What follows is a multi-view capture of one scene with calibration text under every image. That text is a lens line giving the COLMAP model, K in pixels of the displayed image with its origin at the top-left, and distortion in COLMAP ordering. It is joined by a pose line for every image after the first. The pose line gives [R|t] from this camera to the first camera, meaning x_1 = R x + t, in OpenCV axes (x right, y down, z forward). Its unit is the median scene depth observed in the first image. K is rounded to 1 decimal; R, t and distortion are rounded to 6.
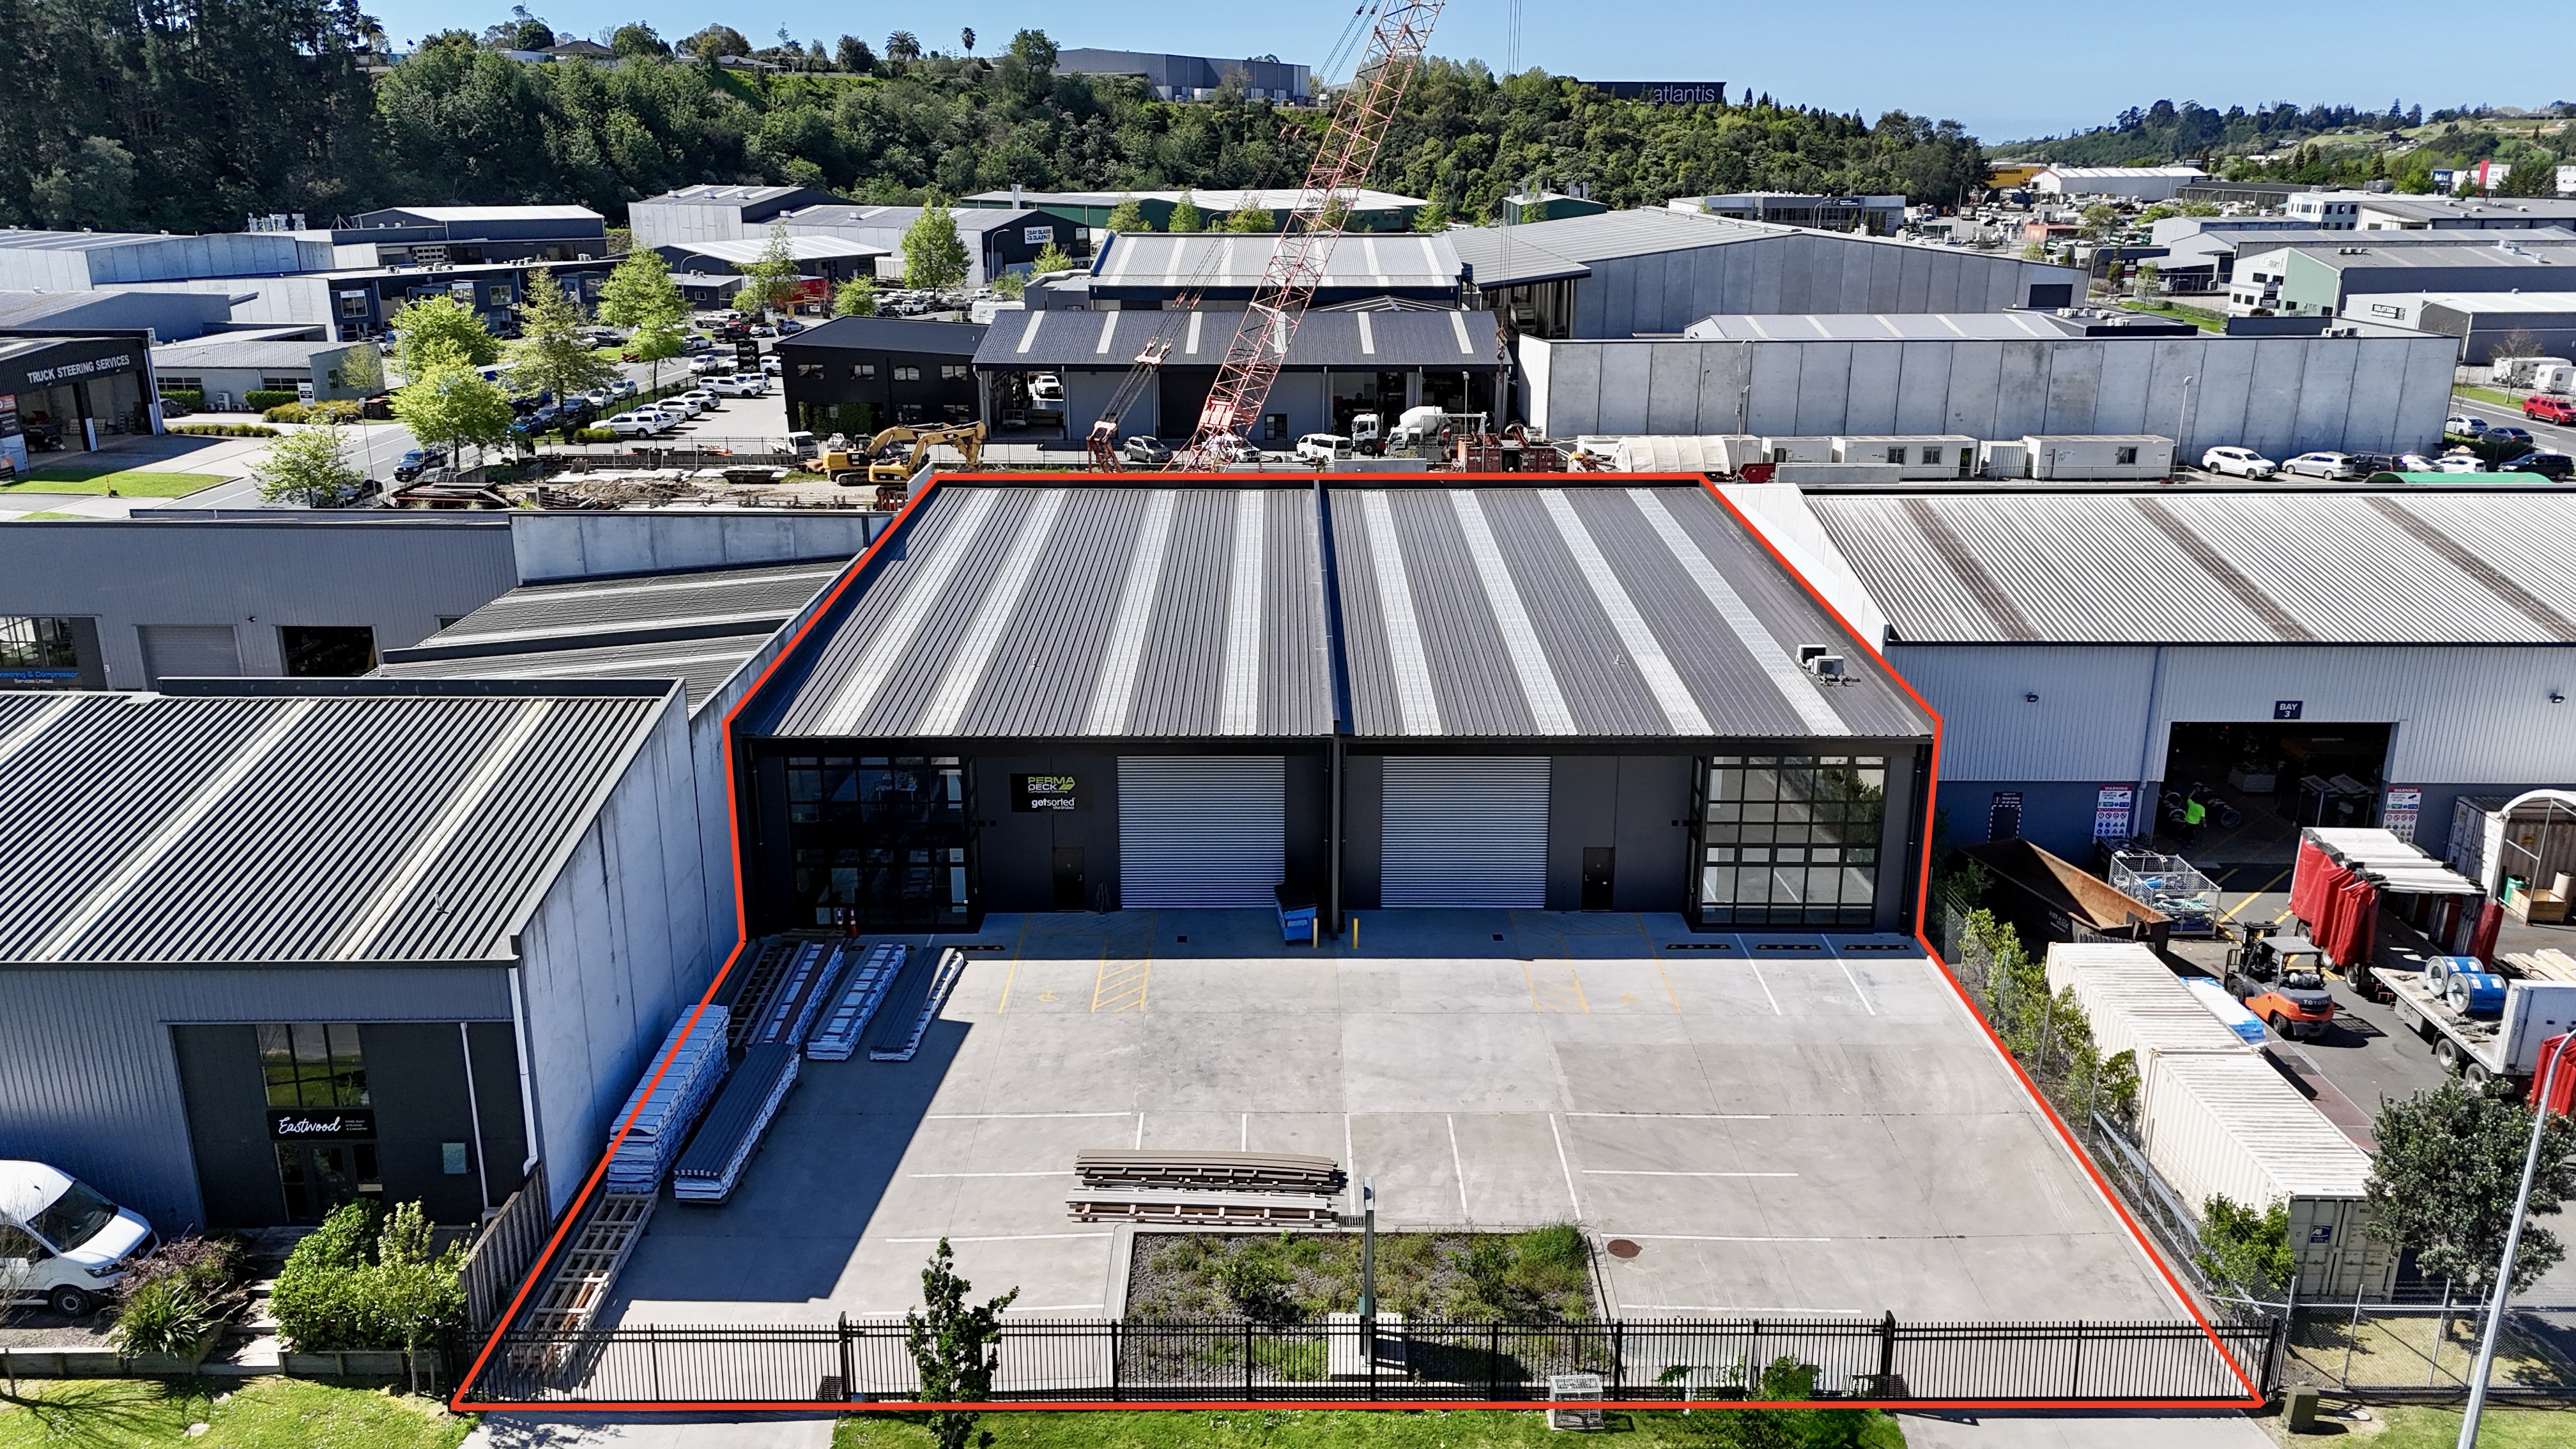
lens RADIAL K [[1896.1, 0, 1300.2], [0, 1896.1, 715.3], [0, 0, 1]] dist [0.051217, -0.034900]
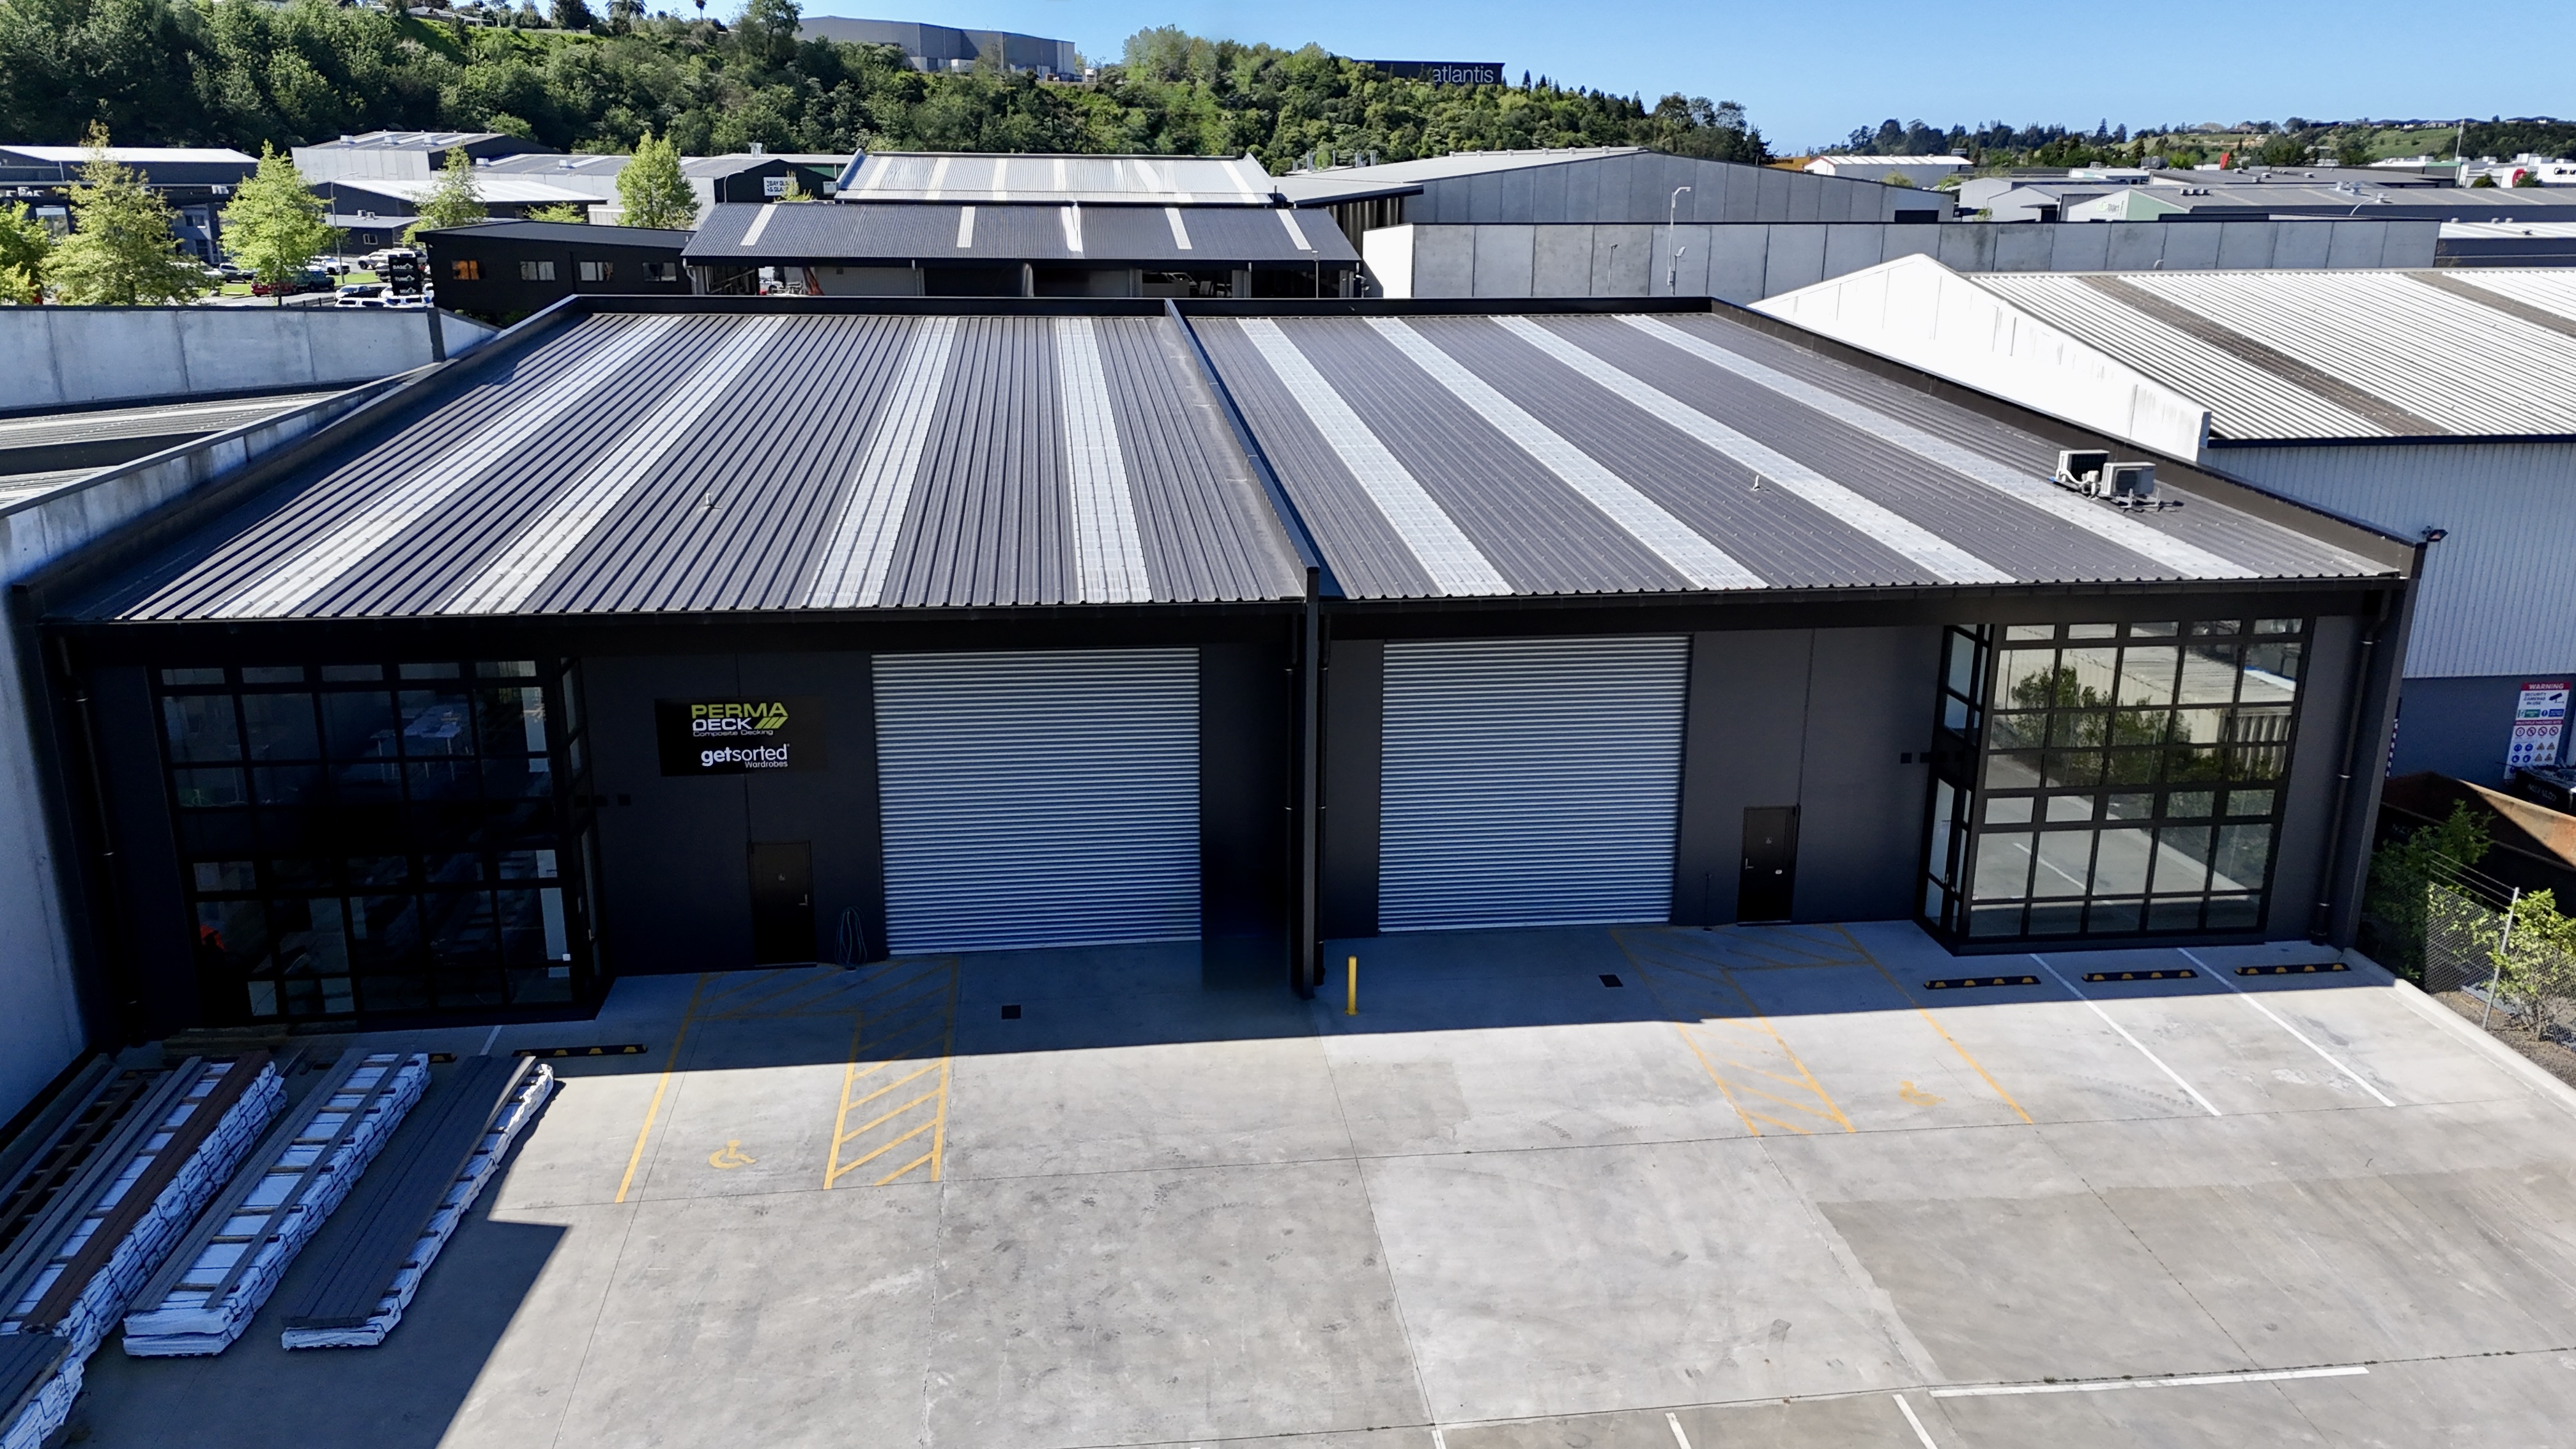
lens RADIAL K [[1896.1, 0, 1300.2], [0, 1896.1, 715.3], [0, 0, 1]] dist [0.051217, -0.034900]
pose [[0.992693, -0.027997, 0.117373, -0.042255], [0.028932, 0.999562, -0.006266, 0.043354], [-0.117147, 0.009616, 0.993068, 0.478359]]
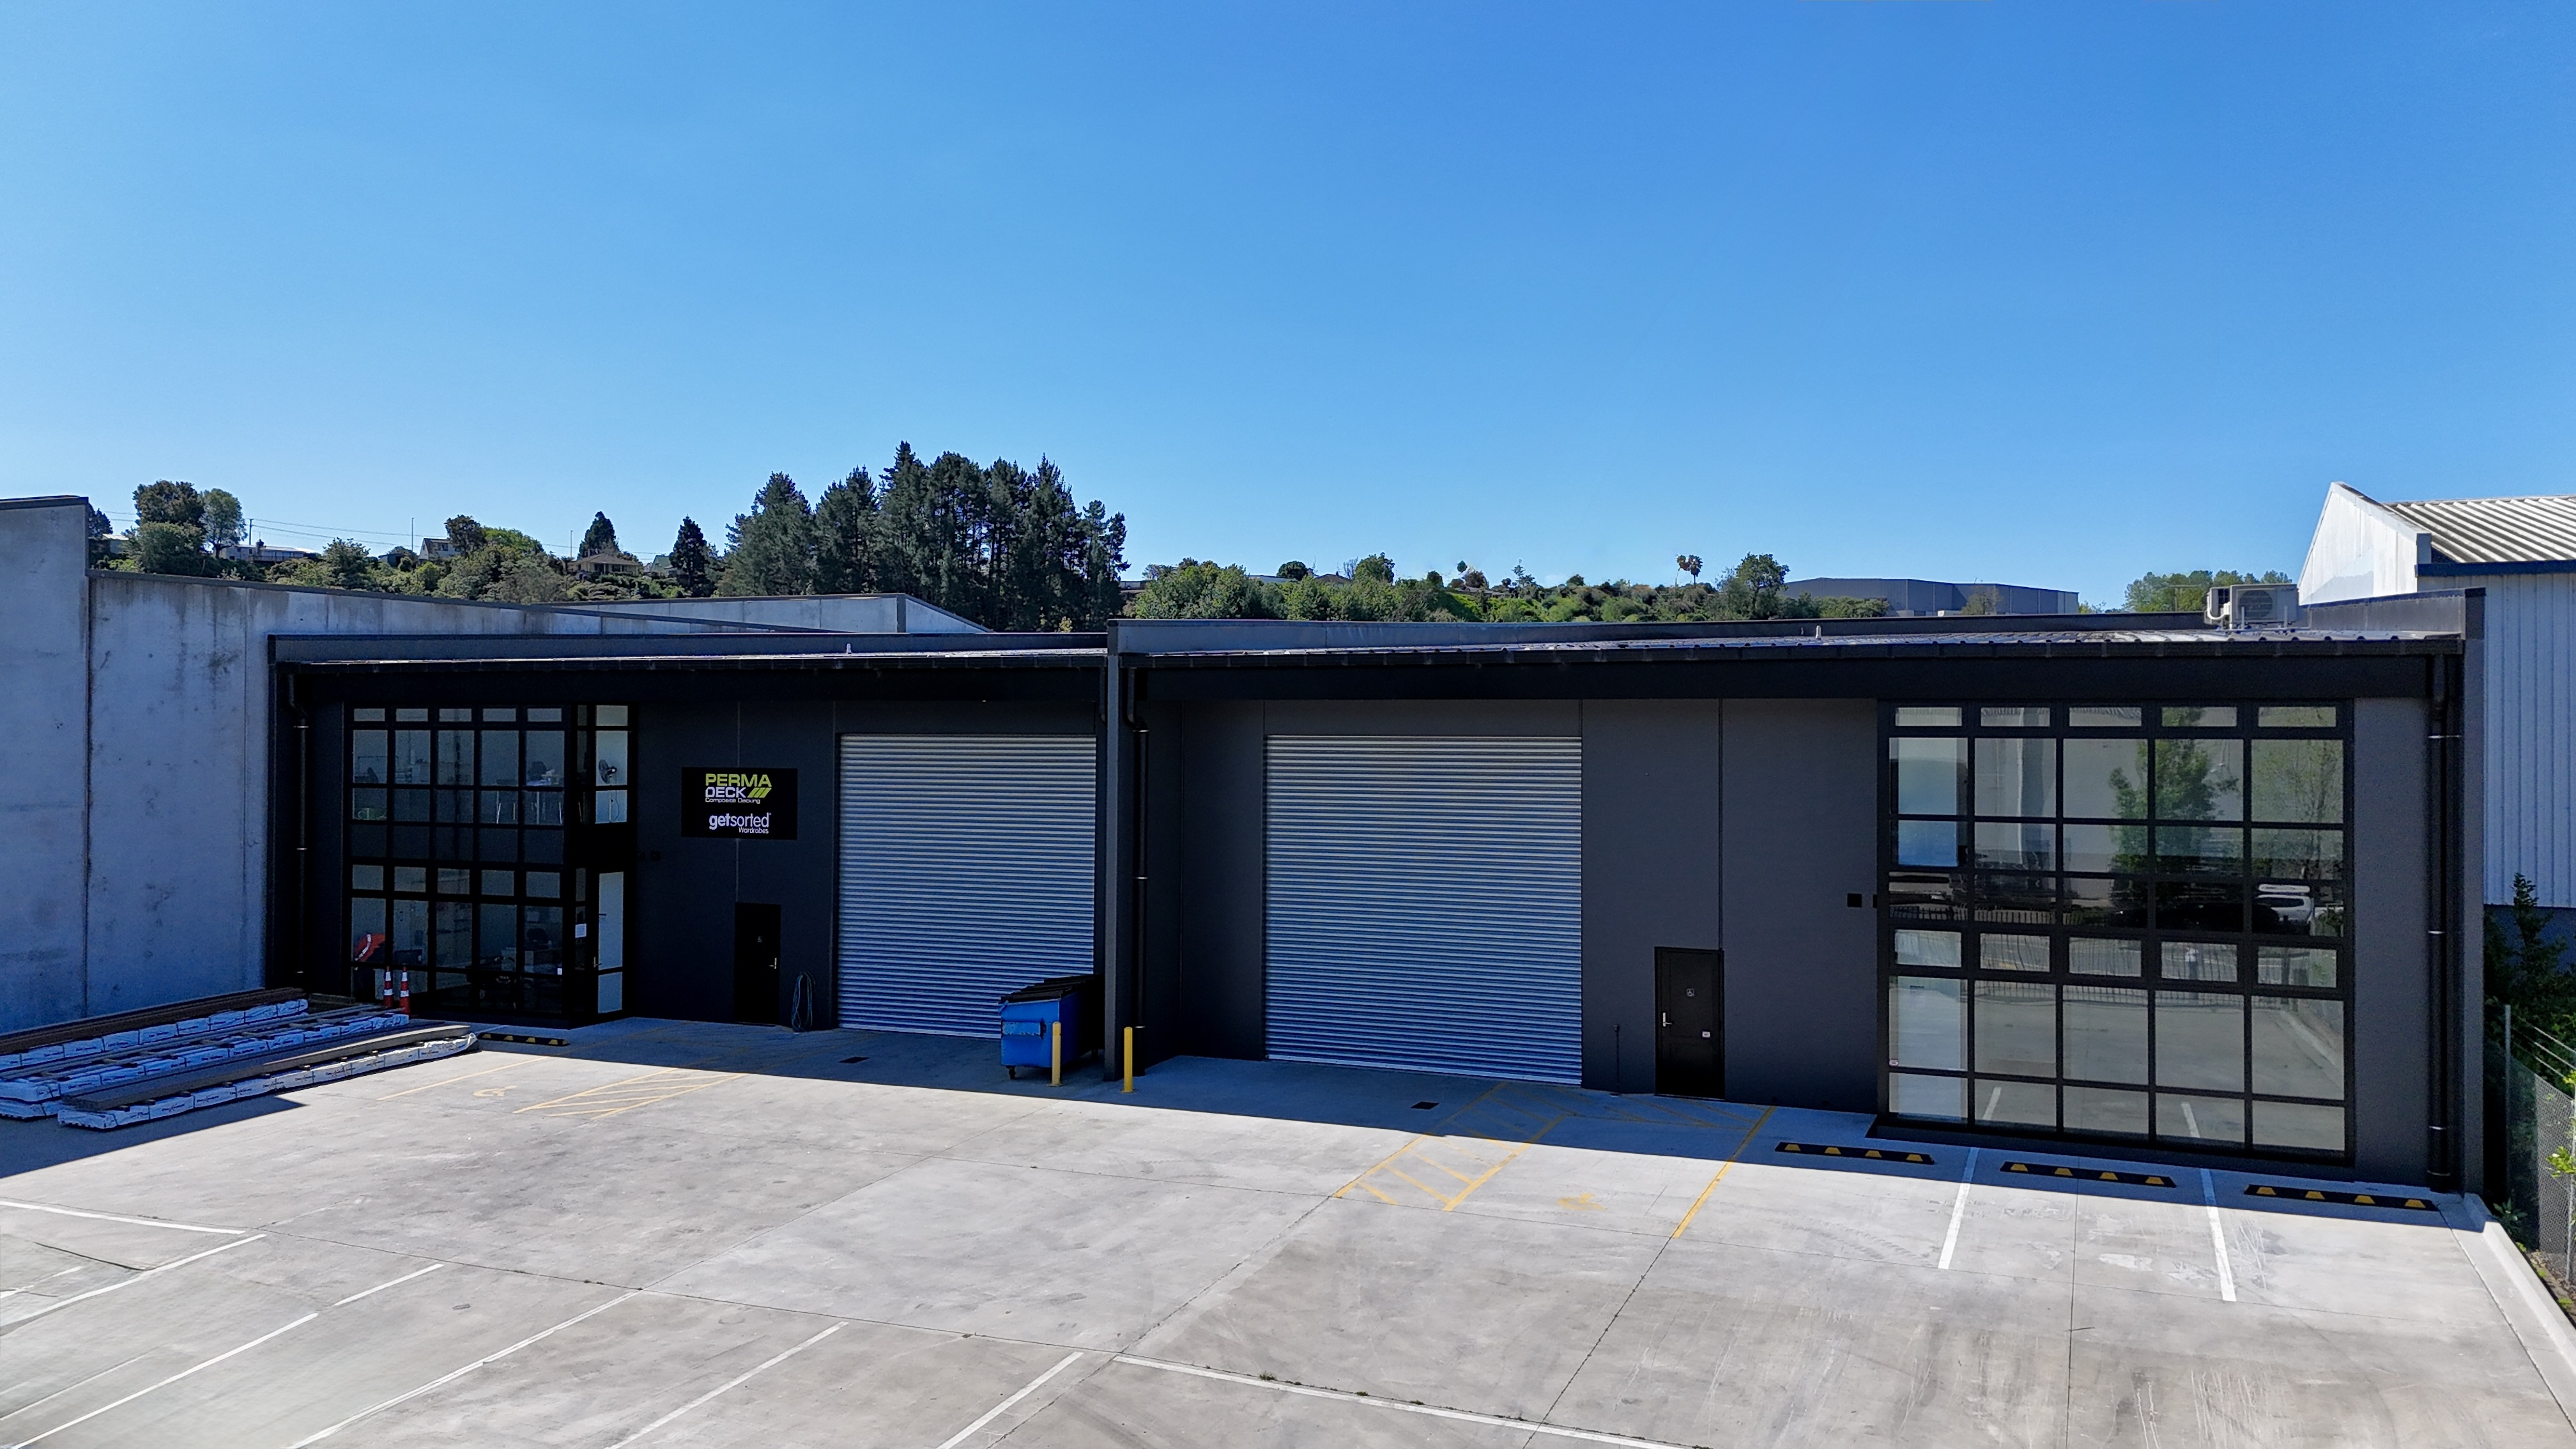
lens RADIAL K [[1896.1, 0, 1300.2], [0, 1896.1, 715.3], [0, 0, 1]] dist [0.051217, -0.034900]
pose [[0.919375, -0.001533, -0.393378, 0.258222], [-0.114603, 0.955572, -0.271565, 0.154778], [0.376318, 0.294752, 0.878354, 0.547358]]
